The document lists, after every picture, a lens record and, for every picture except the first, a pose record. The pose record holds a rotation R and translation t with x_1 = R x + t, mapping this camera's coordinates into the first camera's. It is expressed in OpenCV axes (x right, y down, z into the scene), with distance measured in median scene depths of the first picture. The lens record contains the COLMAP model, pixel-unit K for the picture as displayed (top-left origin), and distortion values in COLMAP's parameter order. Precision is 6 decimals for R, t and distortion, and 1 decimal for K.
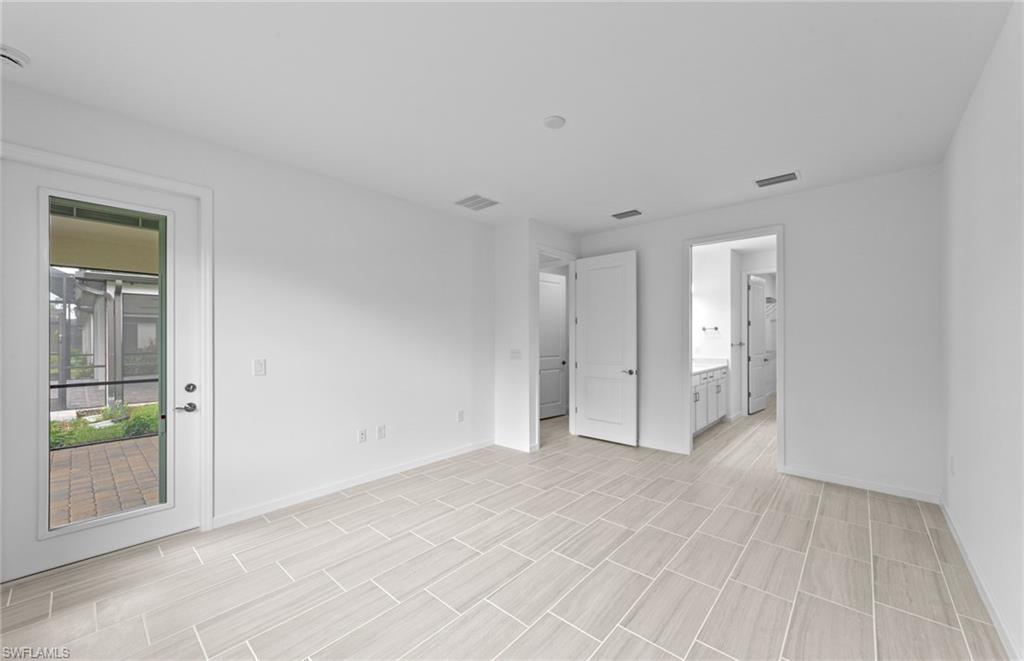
lens RADIAL K [[386.5, 0, 508.9], [0, 386.5, 337.2], [0, 0, 1]] dist [0.001292, 0.000057]
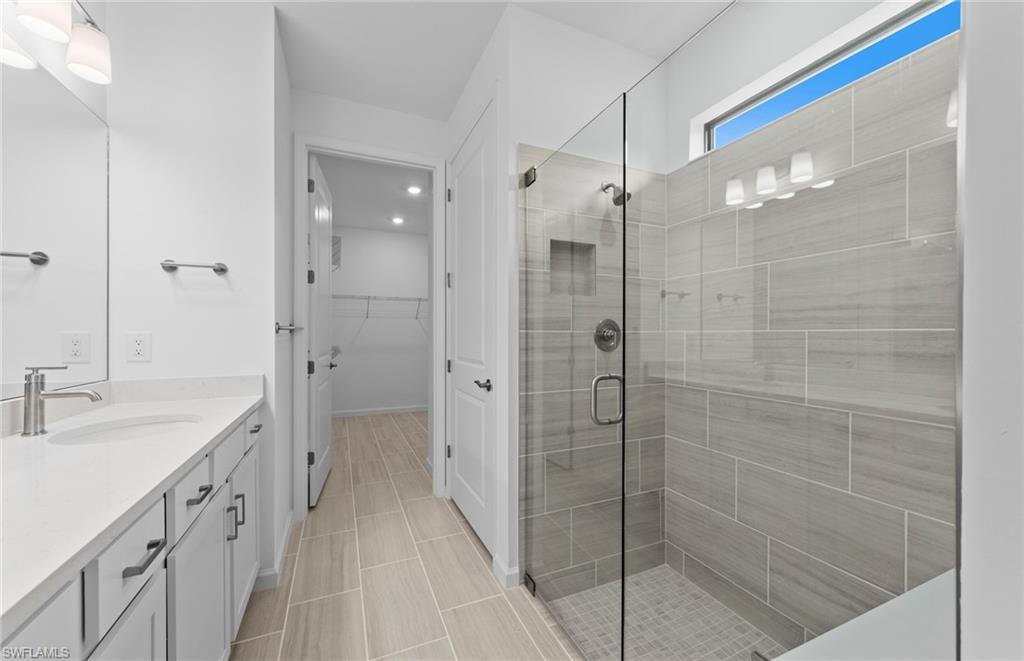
lens RADIAL K [[390.2, 0, 512.0], [0, 390.2, 330.5], [0, 0, 1]] dist [0.000881, 0.000041]
pose [[0.400496, 0.014607, 0.916182, 0.362270], [-0.002050, 0.999885, -0.015045, 0.025716], [-0.916296, 0.004147, 0.400480, 0.695010]]
